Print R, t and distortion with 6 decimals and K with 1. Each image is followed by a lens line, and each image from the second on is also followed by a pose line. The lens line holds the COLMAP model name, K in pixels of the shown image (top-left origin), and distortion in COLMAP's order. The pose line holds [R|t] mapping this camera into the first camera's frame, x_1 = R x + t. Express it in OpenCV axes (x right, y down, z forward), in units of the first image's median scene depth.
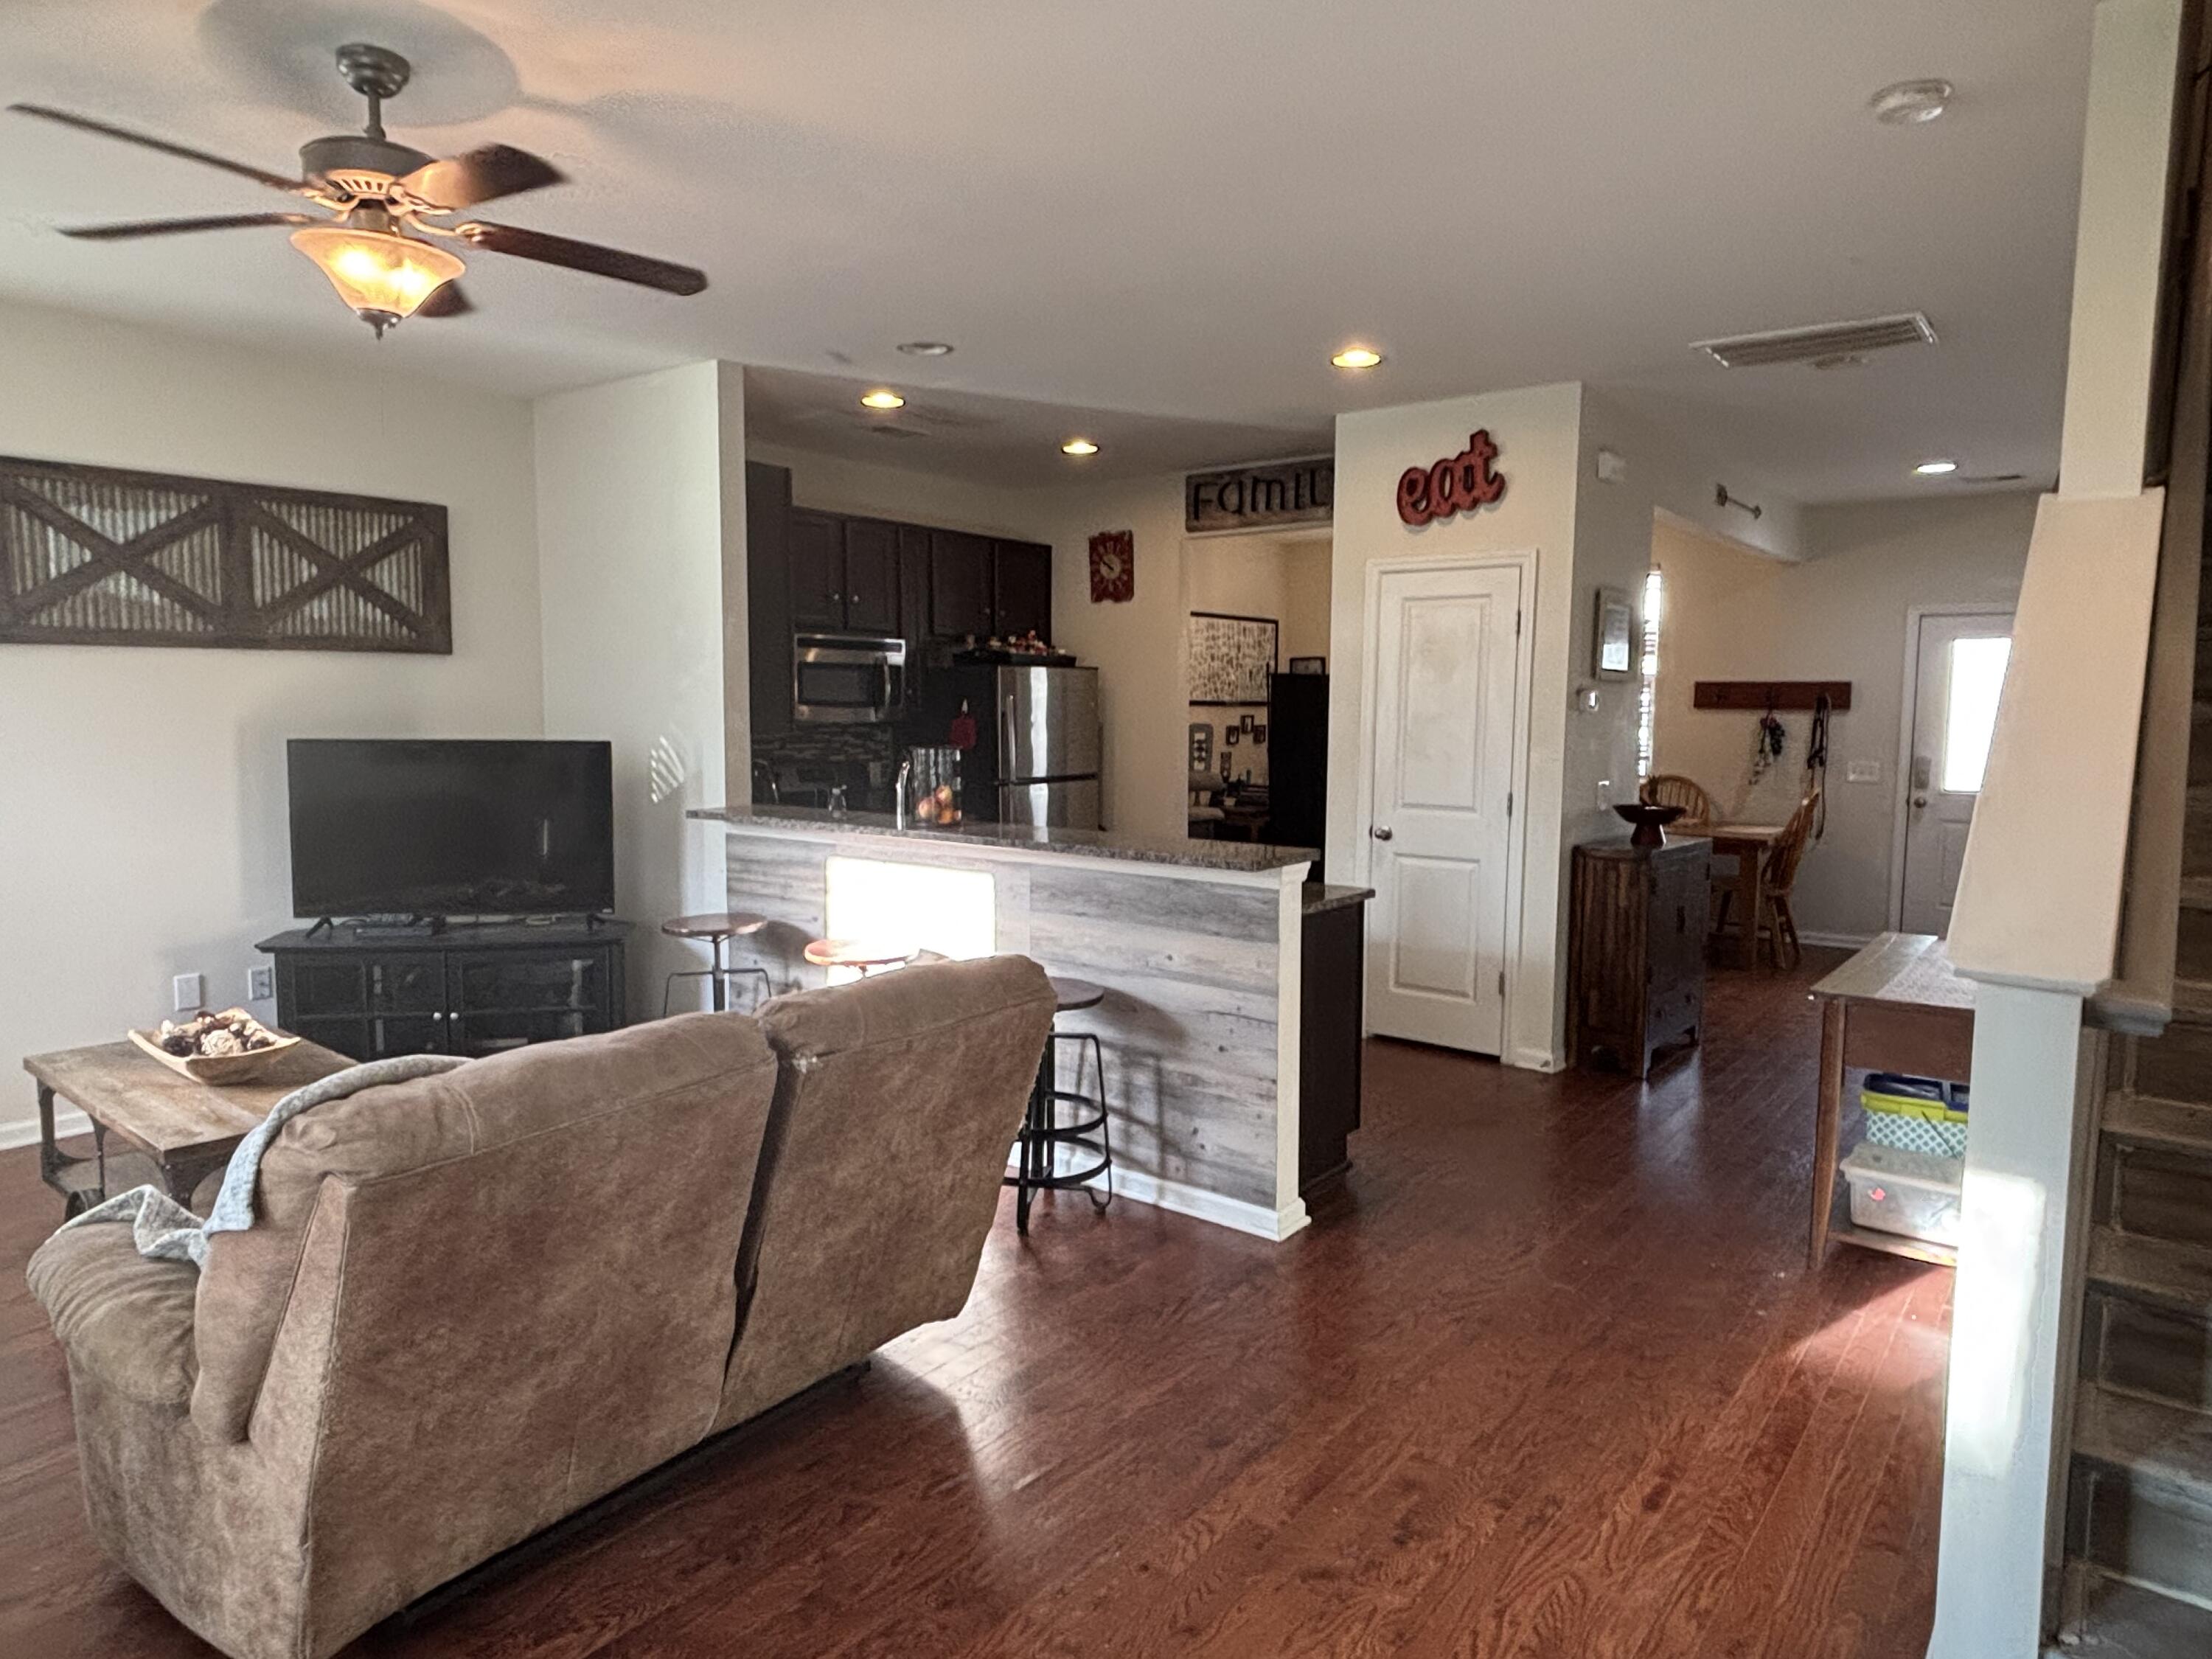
lens RADIAL K [[1323.8, 0, 1106.0], [0, 1323.8, 829.5], [0, 0, 1]] dist [0.032641, -0.027549]
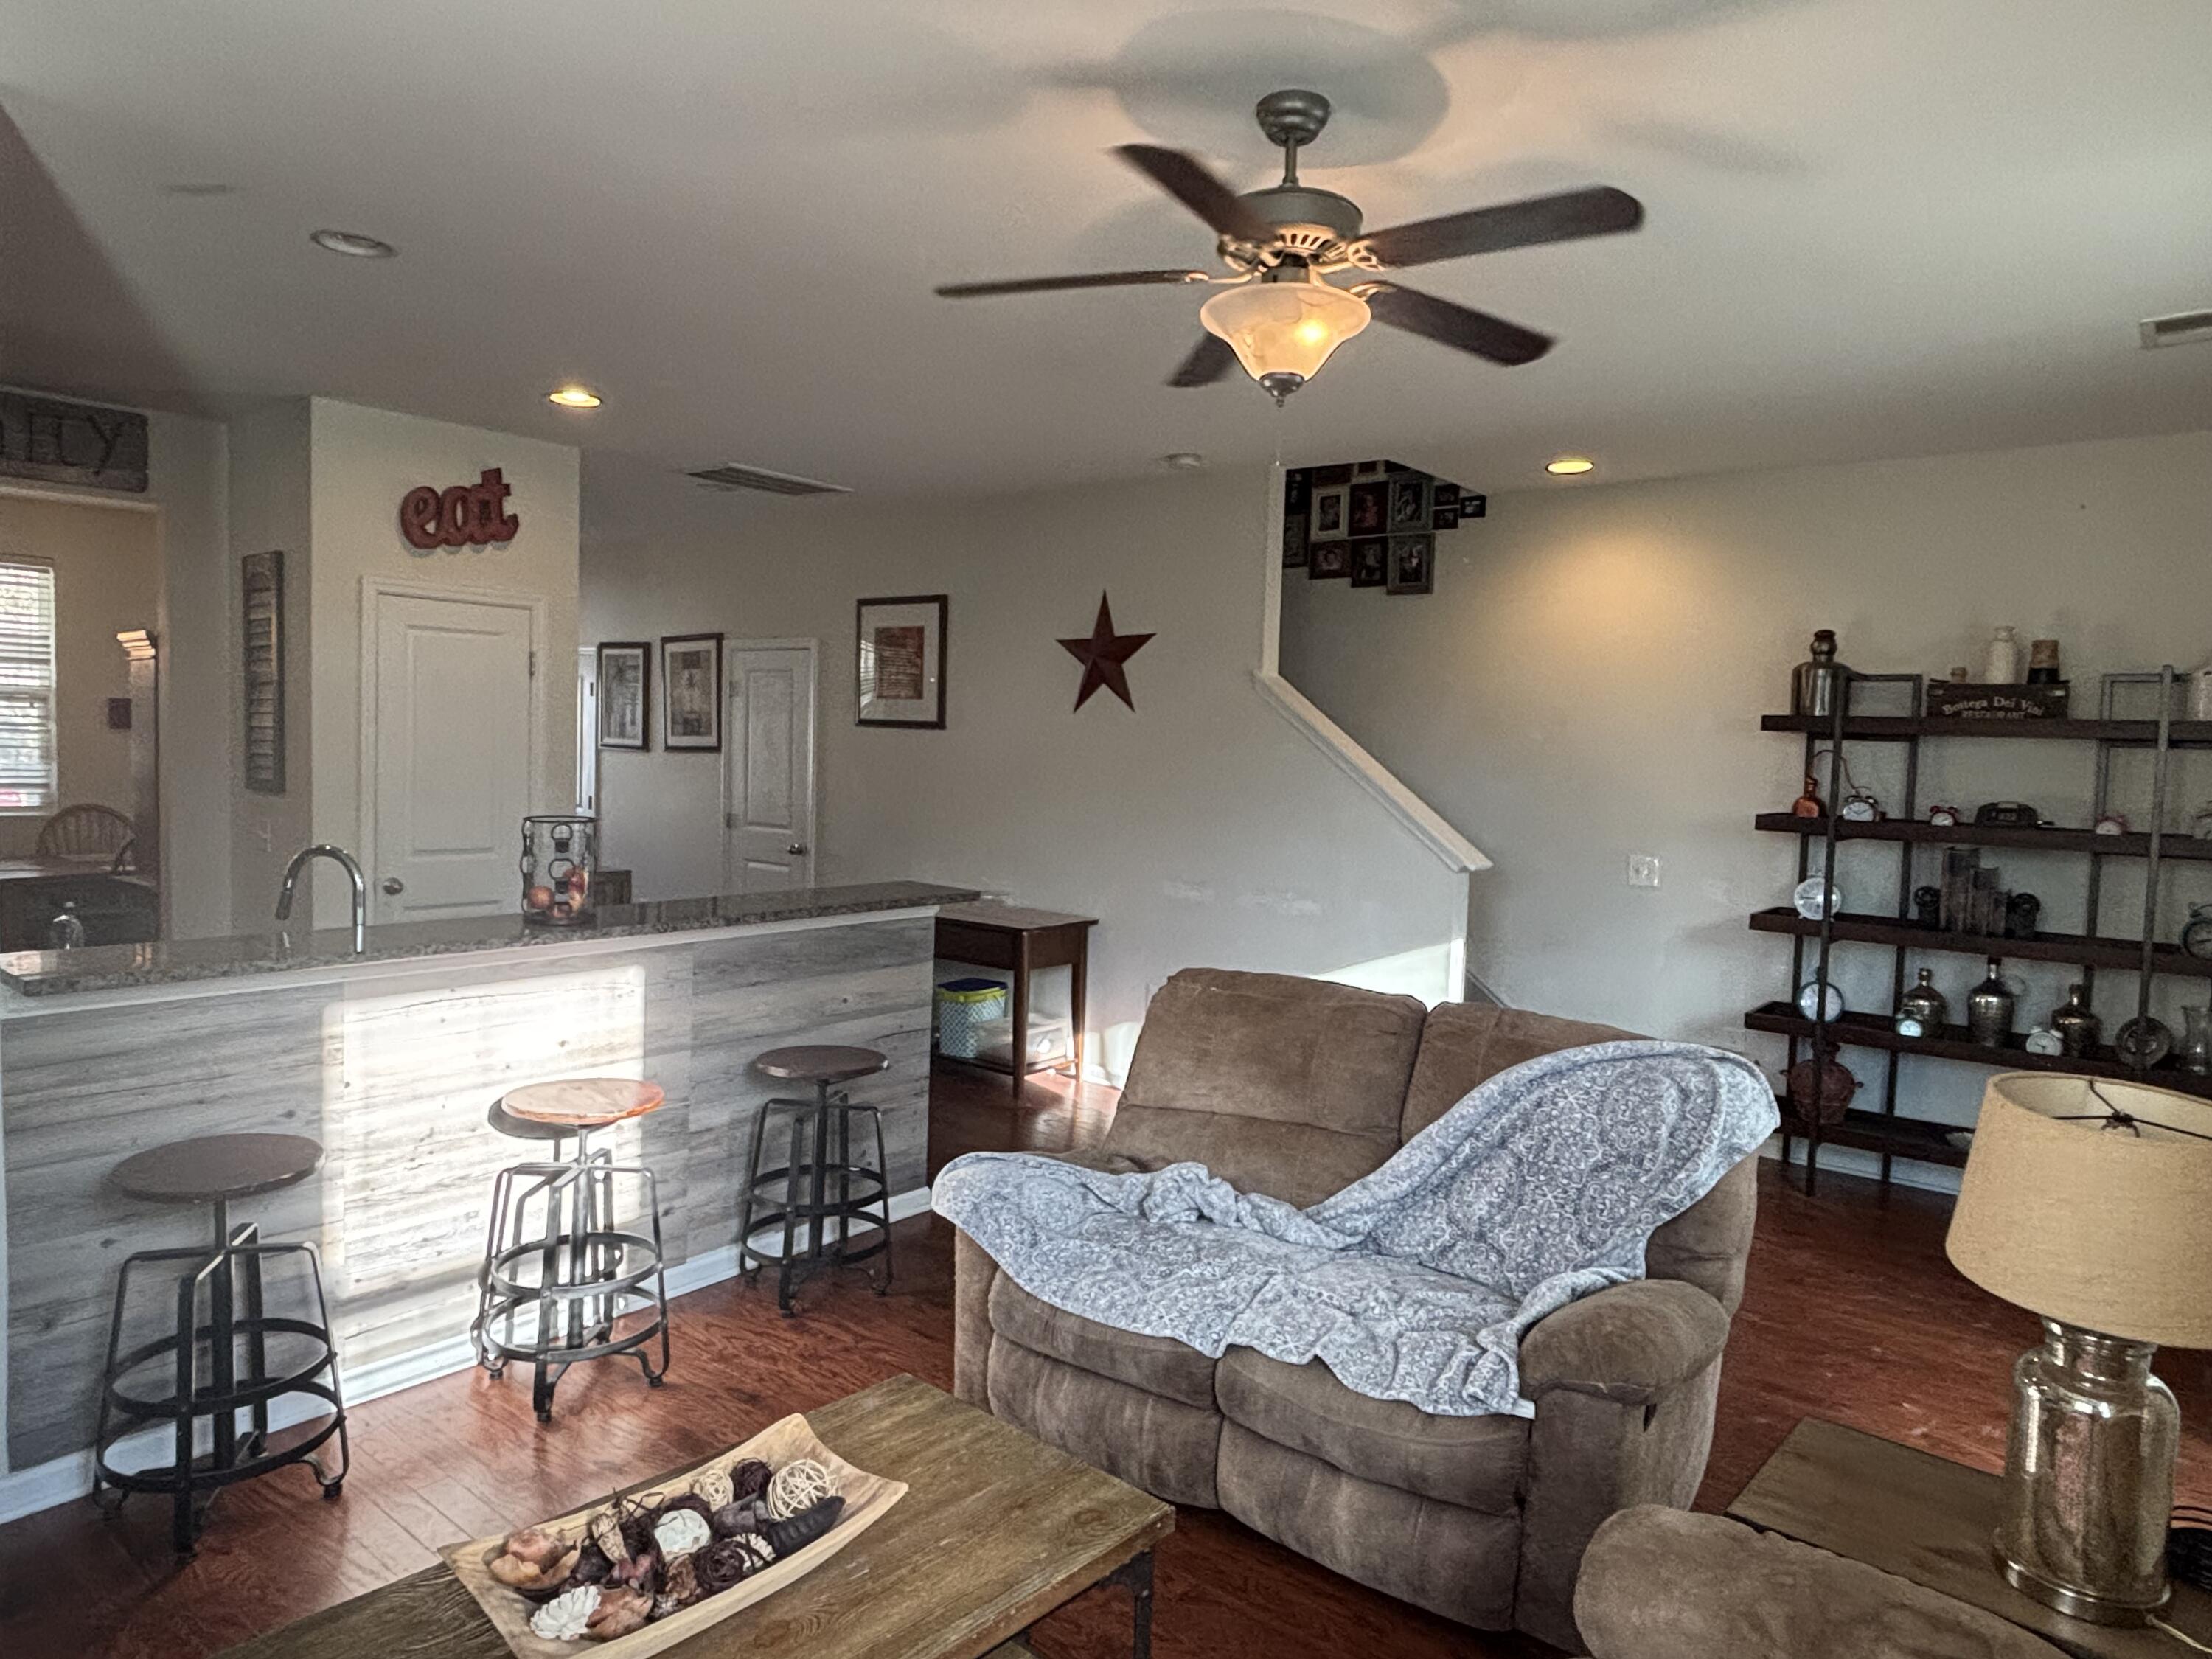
lens RADIAL K [[1387.3, 0, 1114.3], [0, 1387.3, 817.2], [0, 0, 1]] dist [0.024104, -0.033346]
pose [[0.046557, -0.058473, 0.997203, -1.044092], [0.075478, 0.995637, 0.054858, -0.093764], [-0.996060, 0.072712, 0.050767, 0.734586]]
